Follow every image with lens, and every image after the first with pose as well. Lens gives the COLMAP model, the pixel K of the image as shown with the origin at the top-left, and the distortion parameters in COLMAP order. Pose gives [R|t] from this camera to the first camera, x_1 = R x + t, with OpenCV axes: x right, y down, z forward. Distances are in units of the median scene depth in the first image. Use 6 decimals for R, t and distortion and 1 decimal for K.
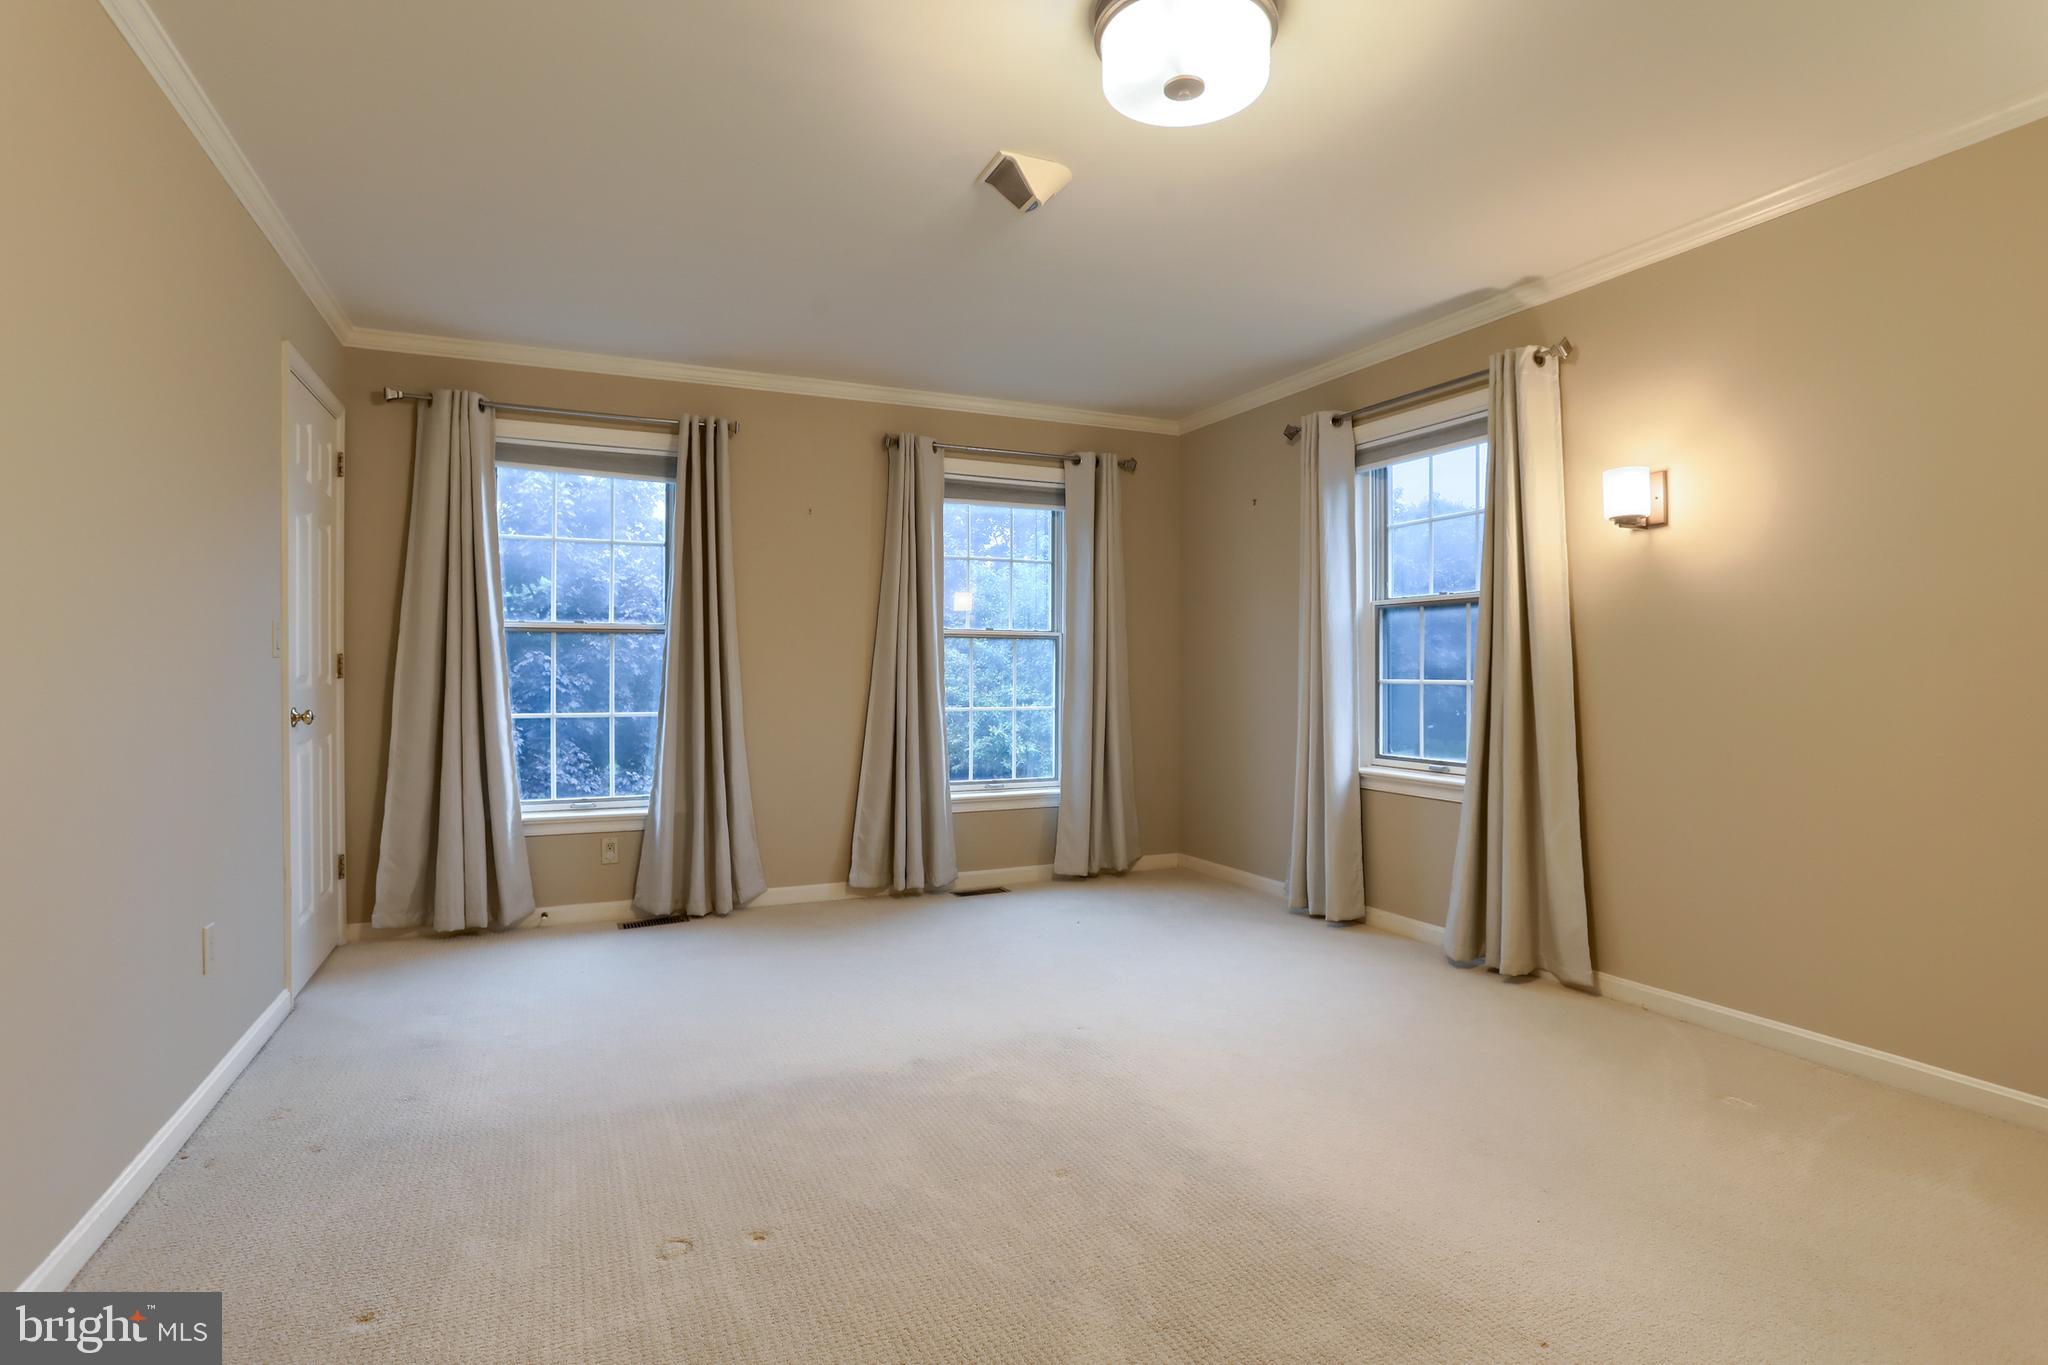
lens RADIAL K [[1022.2, 0, 1024.0], [0, 1022.2, 682.5], [0, 0, 1]] dist [-0.015574, 0.000342]
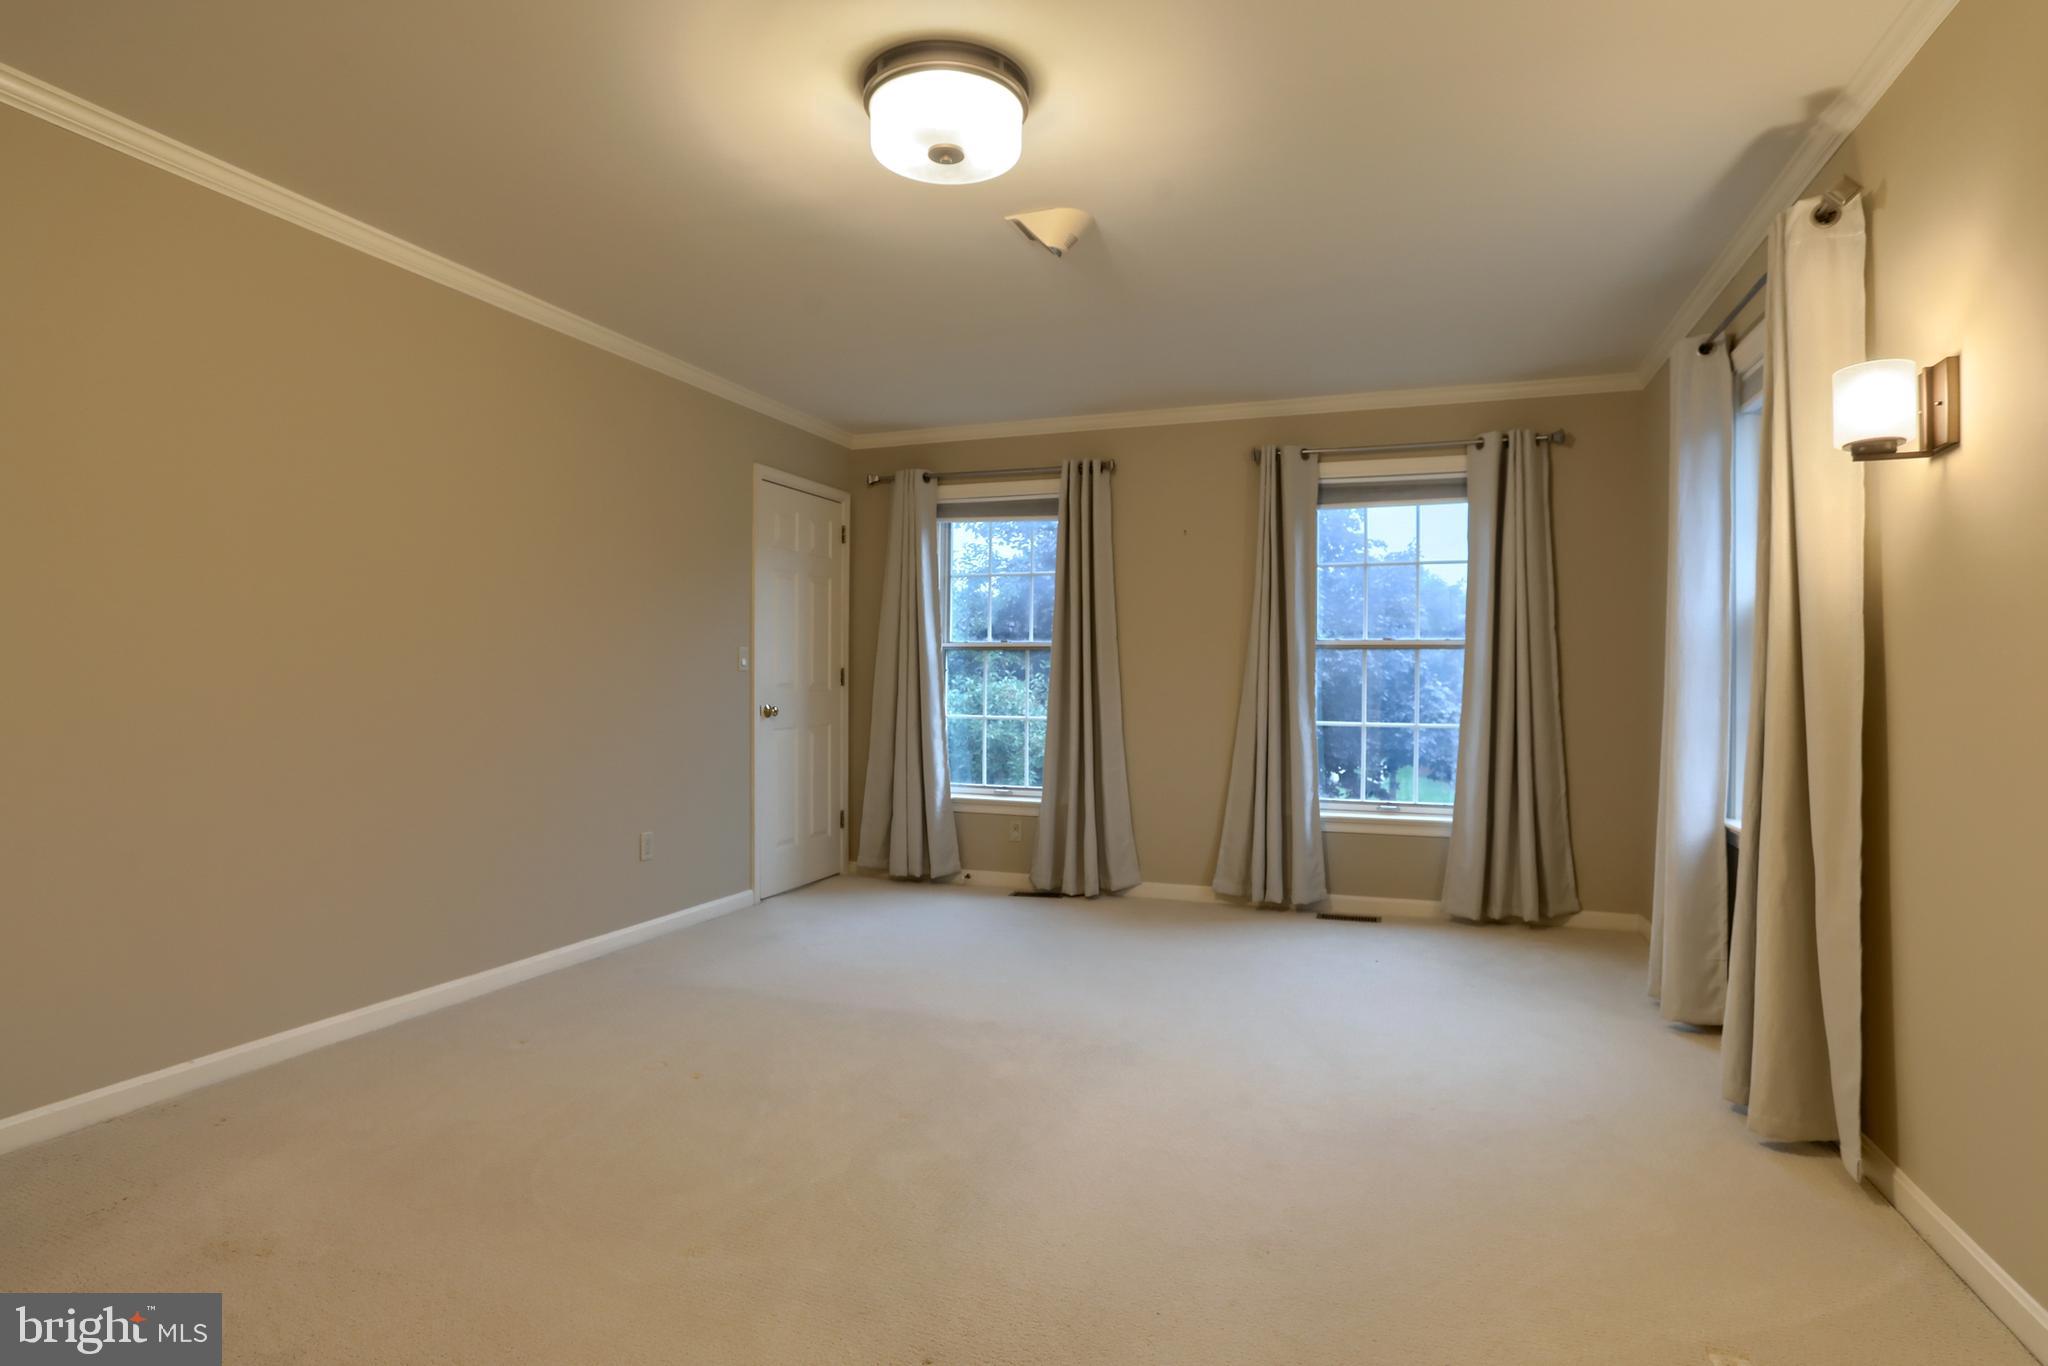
lens RADIAL K [[1082.9, 0, 1024.0], [0, 1082.9, 683.0], [0, 0, 1]] dist [-0.069845, 0.059540]
pose [[0.720263, 0.010354, -0.693624, 0.474216], [-0.010755, 0.999935, 0.003759, -0.014226], [0.693618, 0.004752, 0.720328, 0.082611]]
